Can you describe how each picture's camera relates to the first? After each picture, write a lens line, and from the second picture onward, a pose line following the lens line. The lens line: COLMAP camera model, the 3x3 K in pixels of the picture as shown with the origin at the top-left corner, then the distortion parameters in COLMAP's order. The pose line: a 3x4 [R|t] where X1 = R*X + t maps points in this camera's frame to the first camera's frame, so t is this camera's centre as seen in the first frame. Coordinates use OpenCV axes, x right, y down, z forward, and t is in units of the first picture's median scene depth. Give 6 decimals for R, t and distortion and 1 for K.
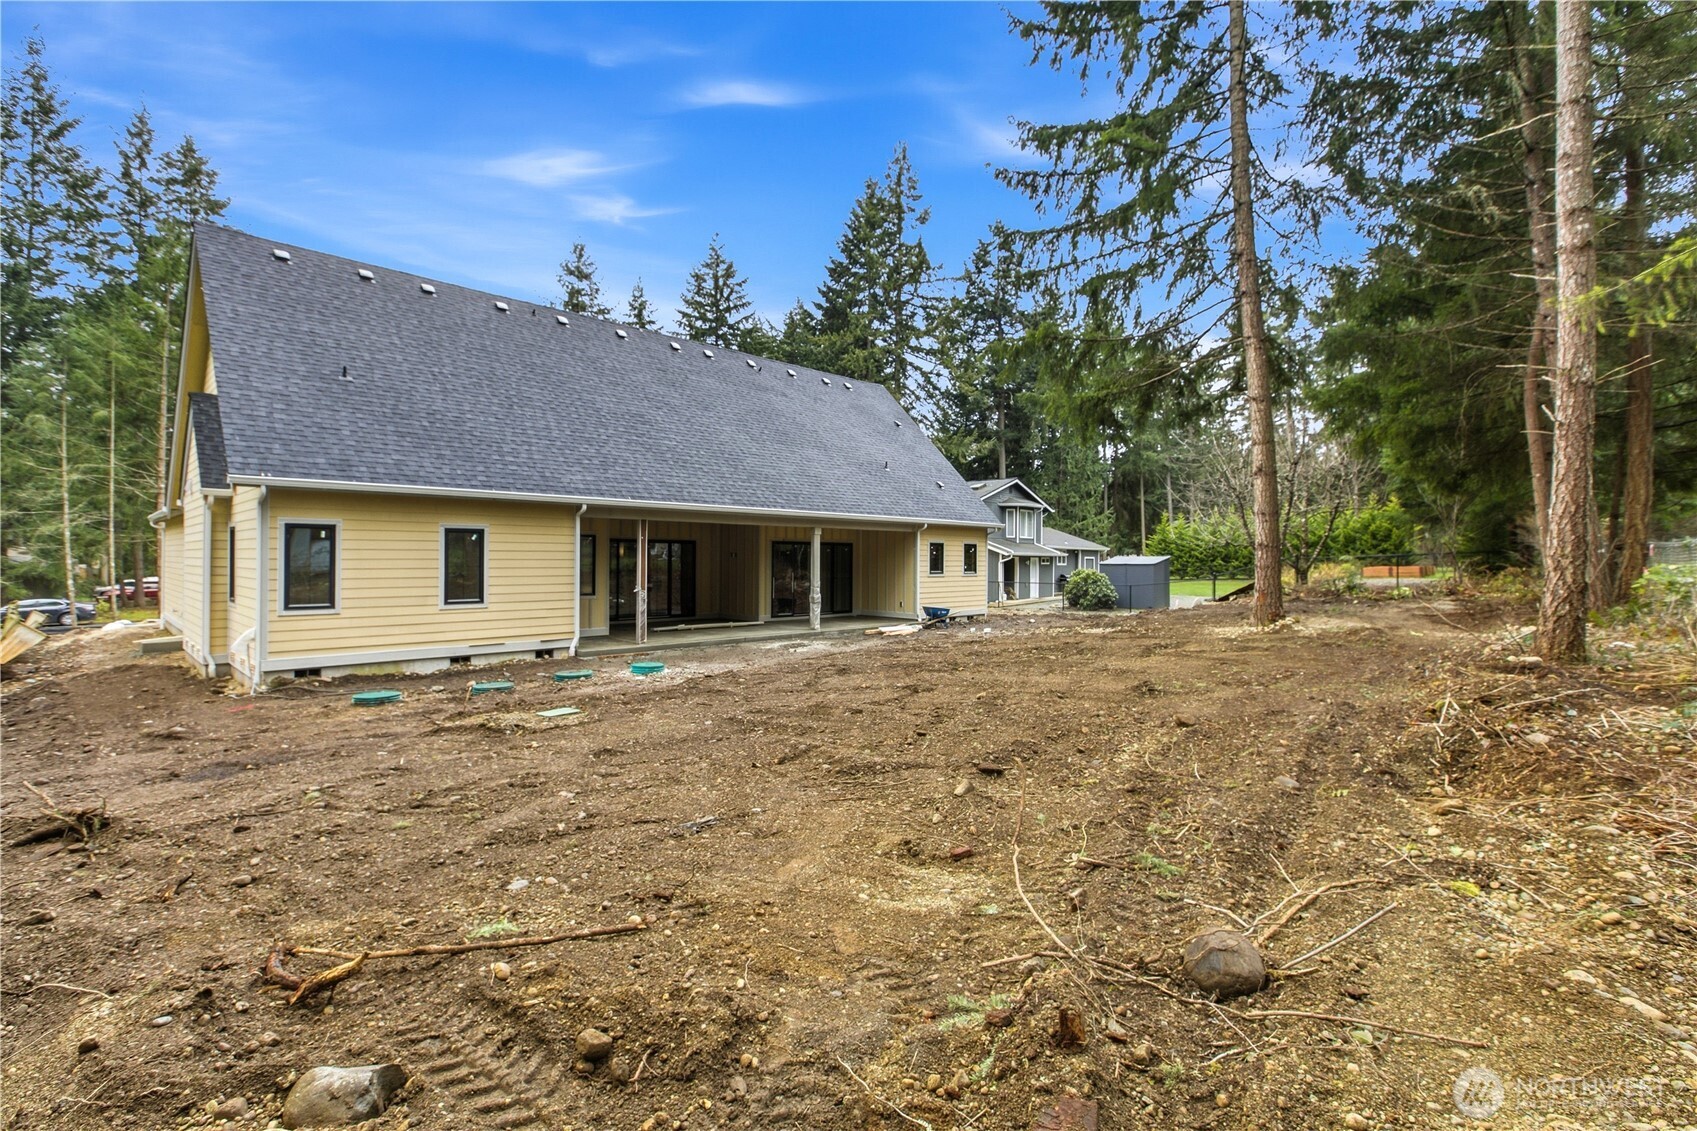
lens RADIAL K [[821.8, 0, 848.5], [0, 821.8, 565.5], [0, 0, 1]] dist [-0.000180, -0.000006]
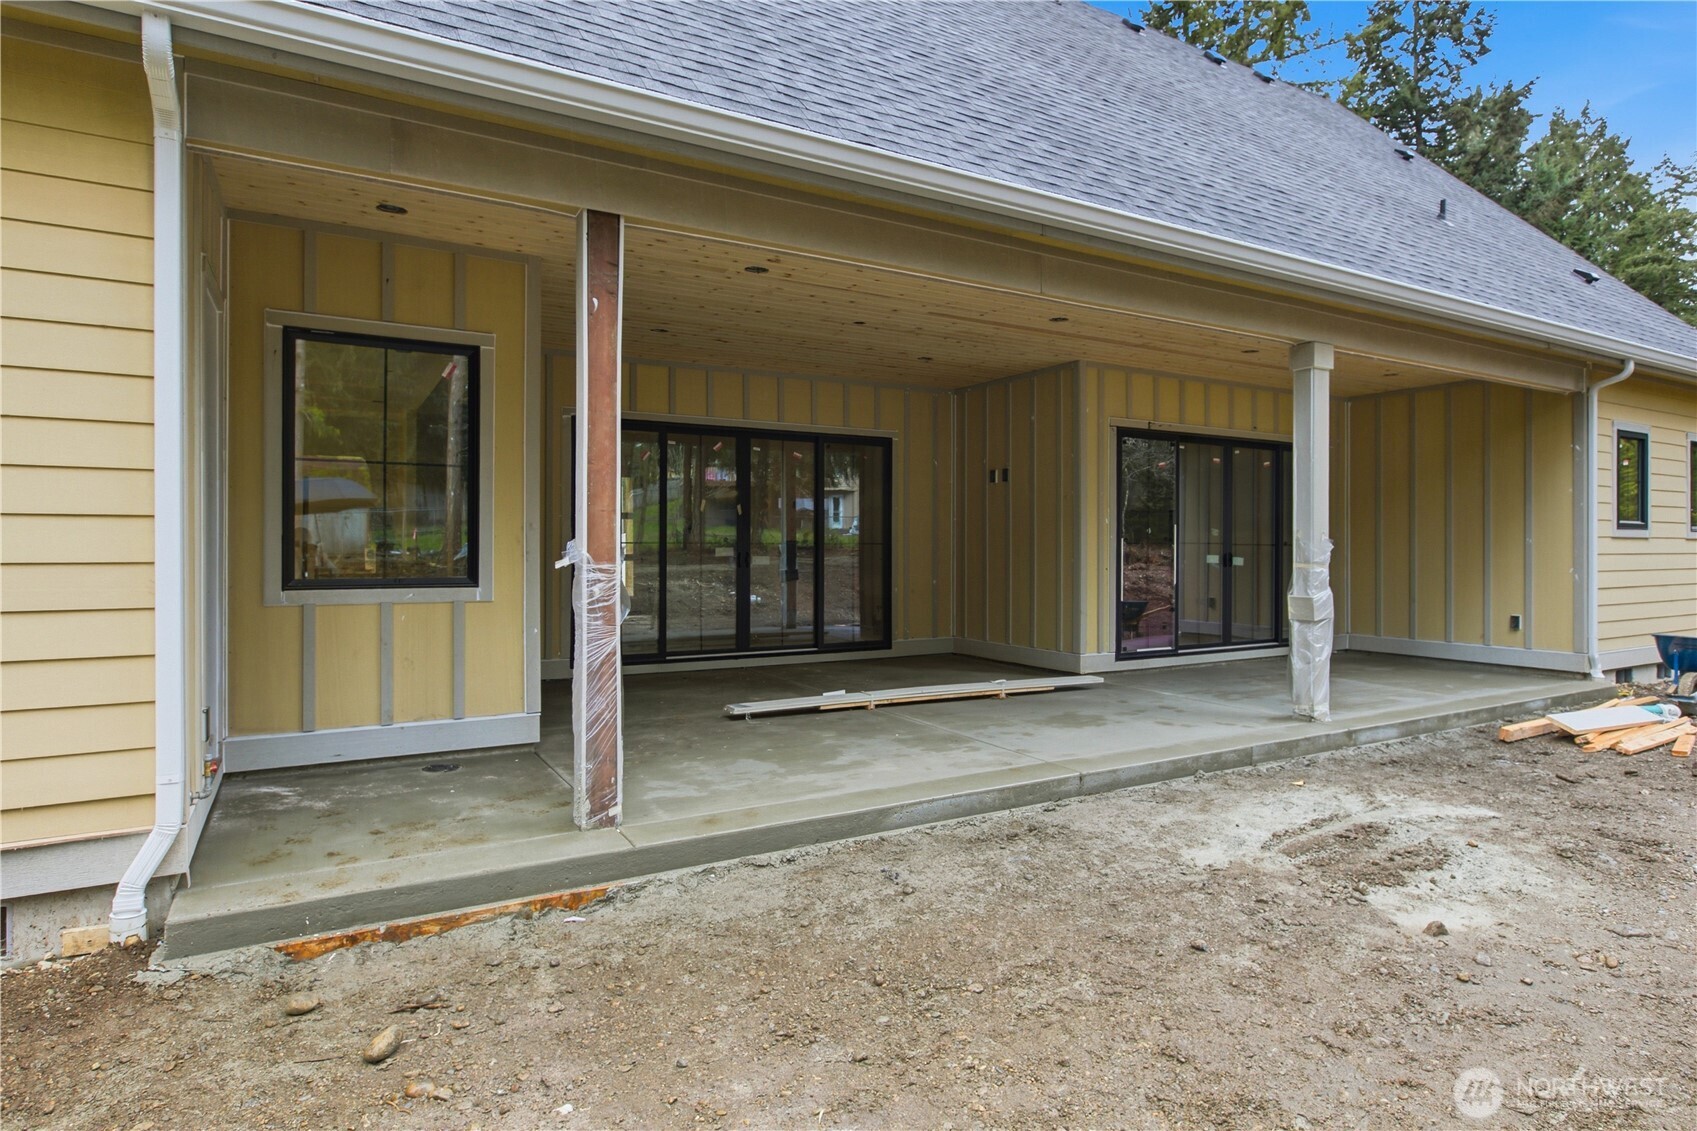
lens RADIAL K [[993.9, 0, 848.5], [0, 993.9, 565.5], [0, 0, 1]] dist [-0.000010, -0.000120]
pose [[0.965371, 0.004859, -0.260834, -0.102349], [-0.001728, 0.999924, 0.012235, 0.023897], [0.260874, -0.011360, 0.965306, 0.642445]]
